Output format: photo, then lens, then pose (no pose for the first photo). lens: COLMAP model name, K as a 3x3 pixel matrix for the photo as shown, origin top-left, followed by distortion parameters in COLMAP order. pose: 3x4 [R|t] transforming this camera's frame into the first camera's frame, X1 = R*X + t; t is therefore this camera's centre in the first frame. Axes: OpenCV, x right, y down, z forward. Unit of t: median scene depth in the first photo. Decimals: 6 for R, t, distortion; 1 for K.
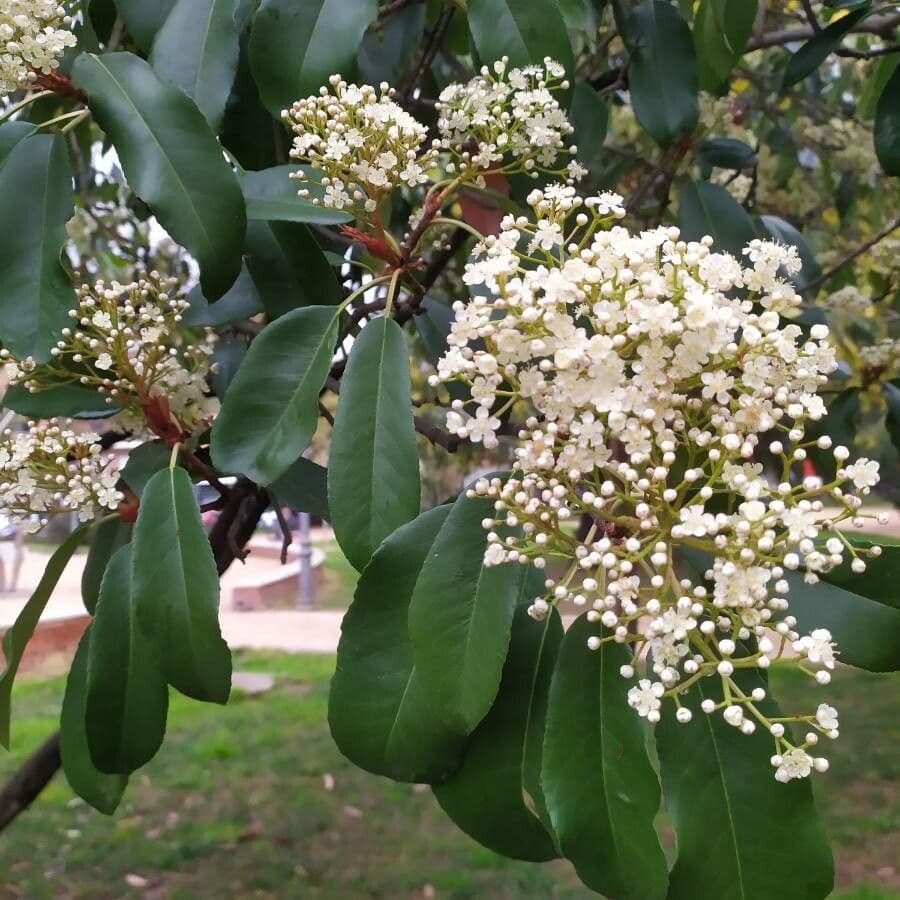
lens RADIAL K [[887.0, 0, 467.0], [0, 887.0, 349.2], [0, 0, 1]] dist [0.061080, -0.073041]
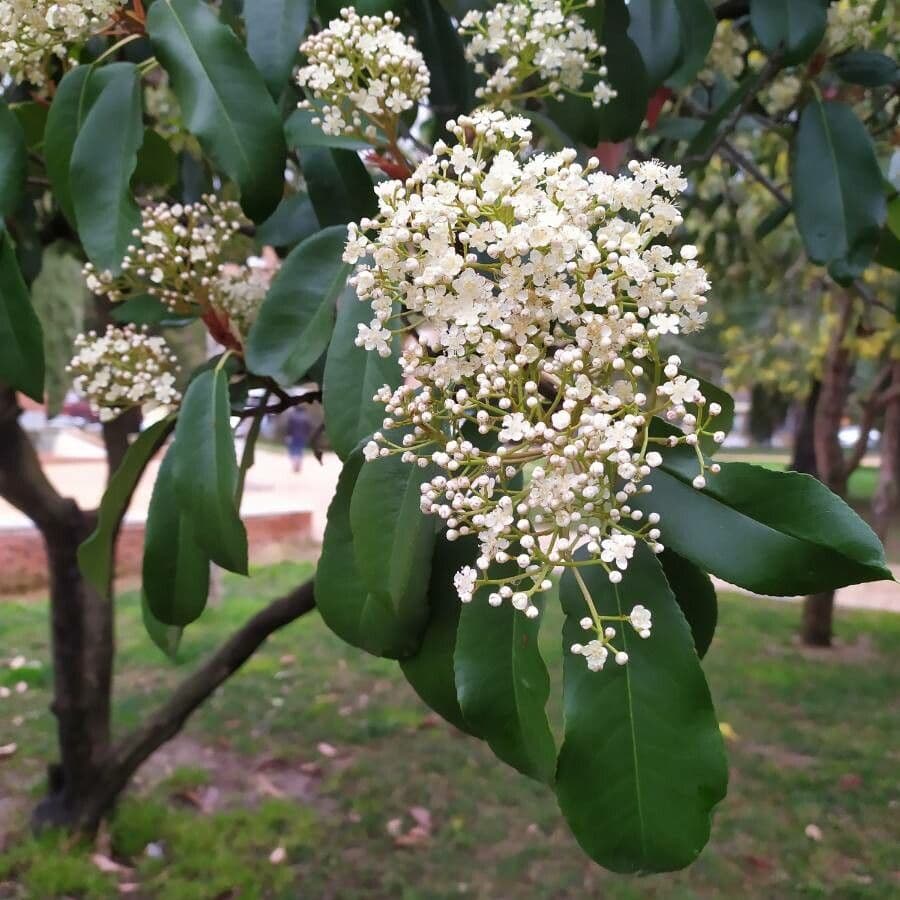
lens RADIAL K [[887.0, 0, 467.0], [0, 887.0, 349.2], [0, 0, 1]] dist [0.061080, -0.073041]
pose [[0.972833, 0.037832, -0.228398, 0.242136], [-0.019442, 0.996423, 0.082235, 0.006680], [0.230692, -0.075560, 0.970089, -0.025112]]
